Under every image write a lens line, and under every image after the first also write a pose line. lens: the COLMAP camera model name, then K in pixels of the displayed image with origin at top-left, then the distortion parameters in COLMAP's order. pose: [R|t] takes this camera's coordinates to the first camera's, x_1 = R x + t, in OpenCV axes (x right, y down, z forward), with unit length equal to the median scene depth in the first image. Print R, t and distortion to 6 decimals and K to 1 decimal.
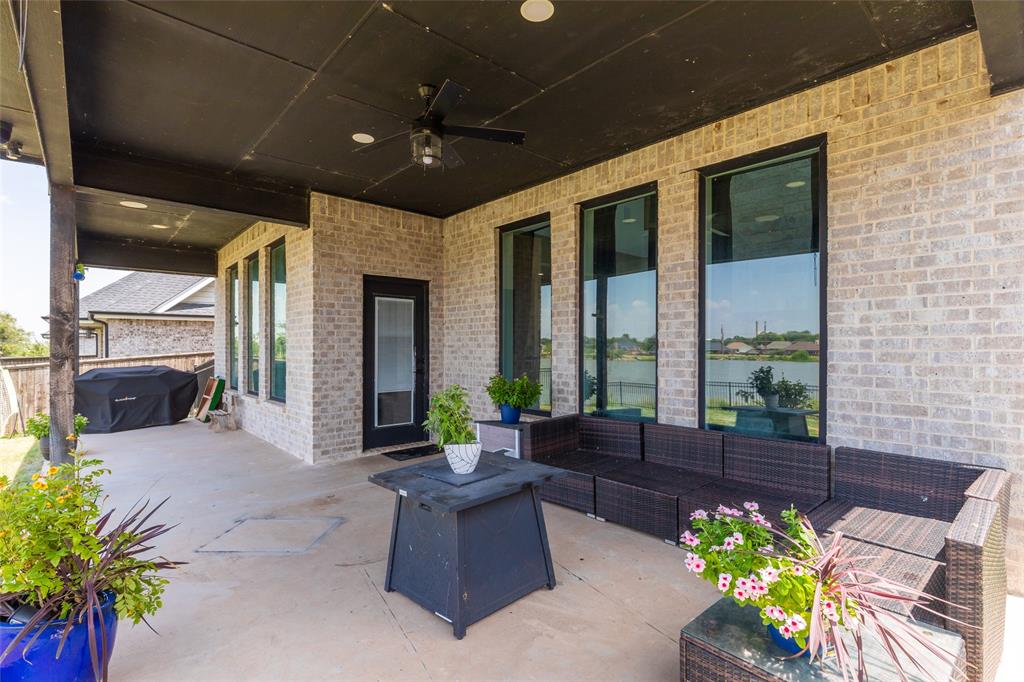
lens RADIAL K [[479.0, 0, 513.9], [0, 479.0, 344.5], [0, 0, 1]] dist [-0.002559, -0.000118]
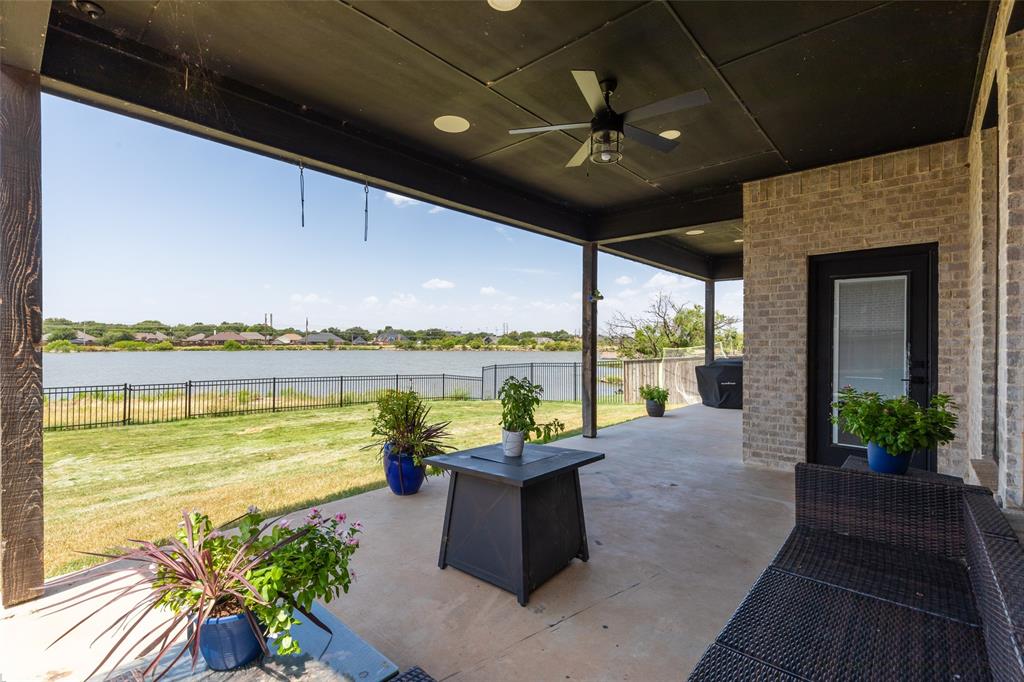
lens RADIAL K [[459.6, 0, 514.8], [0, 459.6, 340.0], [0, 0, 1]] dist [0.013912, -0.000433]
pose [[0.110589, -0.000020, -0.993866, 0.439082], [-0.002496, 0.999997, -0.000298, 0.001521], [0.993863, 0.002514, 0.110589, 0.408728]]
